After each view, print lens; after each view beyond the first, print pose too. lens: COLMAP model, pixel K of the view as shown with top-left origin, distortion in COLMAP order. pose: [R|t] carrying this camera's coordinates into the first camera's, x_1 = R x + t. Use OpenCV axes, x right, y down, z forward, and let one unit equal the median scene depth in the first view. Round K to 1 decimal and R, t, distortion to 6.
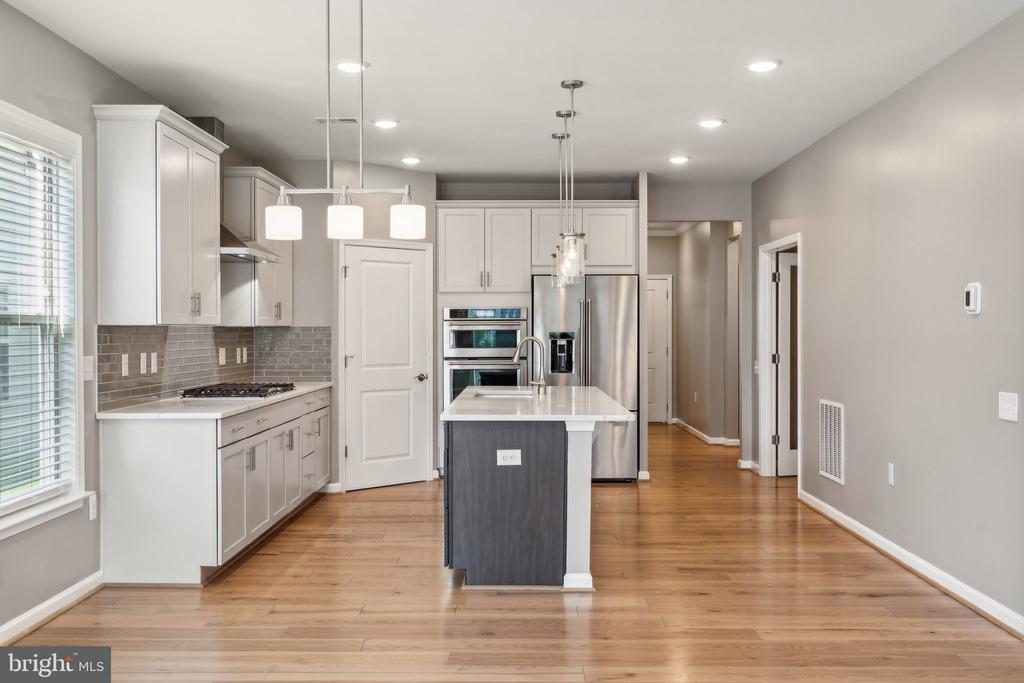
lens RADIAL K [[1025.0, 0, 512.0], [0, 1025.0, 341.5], [0, 0, 1]] dist [0.008093, 0.009194]
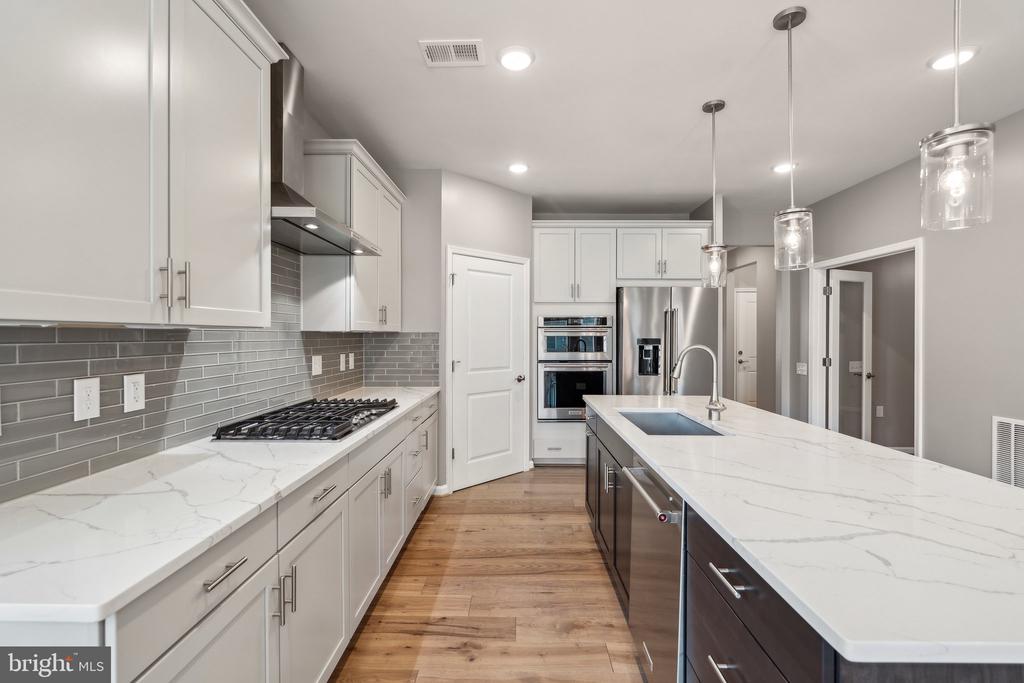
lens RADIAL K [[455.7, 0, 512.5], [0, 455.7, 339.2], [0, 0, 1]] dist [-0.000231, -0.000337]
pose [[0.999977, 0.002917, -0.006084, -0.115180], [-0.002939, 0.999989, -0.003582, -0.007366], [0.006073, 0.003600, 0.999975, 0.626746]]
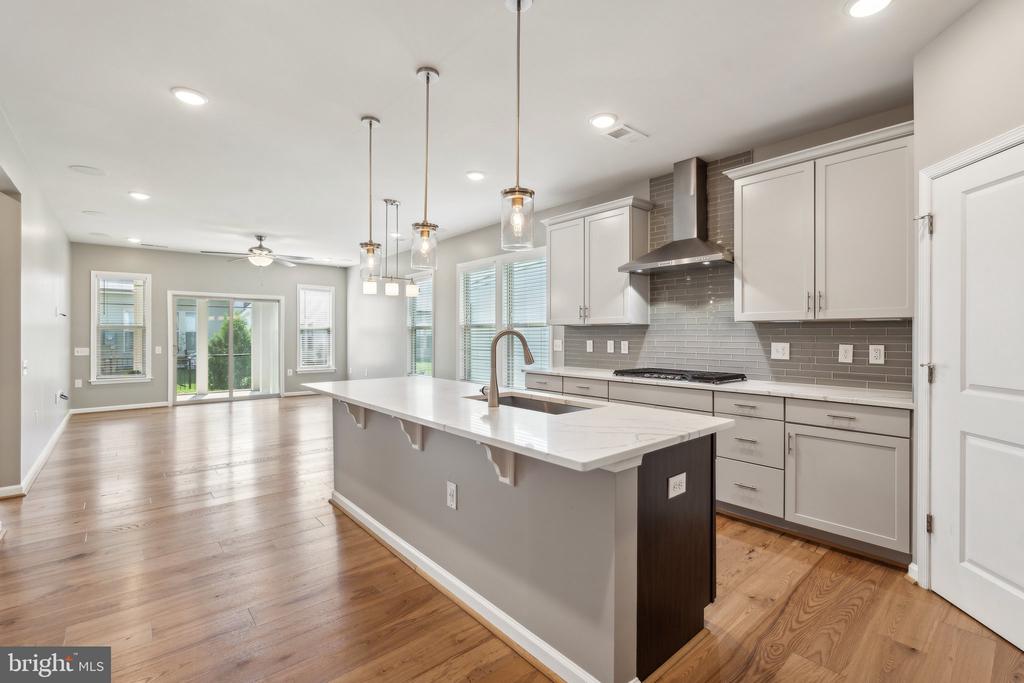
lens RADIAL K [[458.2, 0, 512.0], [0, 458.2, 341.5], [0, 0, 1]] dist [-0.011015, -0.000170]
pose [[-0.752605, 0.011031, -0.658380, 0.227868], [-0.007504, 0.999651, 0.025328, -0.004900], [0.658430, 0.024003, -0.752259, 1.201292]]
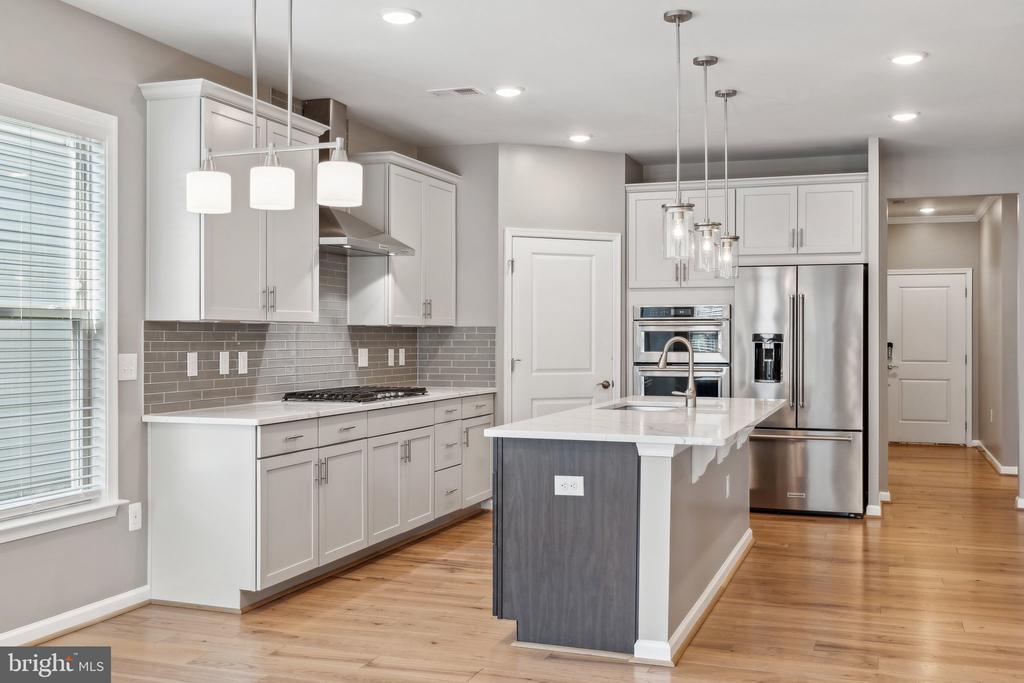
lens RADIAL K [[1029.5, 0, 513.9], [0, 1029.5, 337.6], [0, 0, 1]] dist [0.006217, -0.006084]
pose [[0.943742, 0.003209, -0.330666, 0.160434], [-0.006839, 0.999928, -0.009814, 0.004579], [0.330611, 0.011523, 0.943697, 0.167609]]
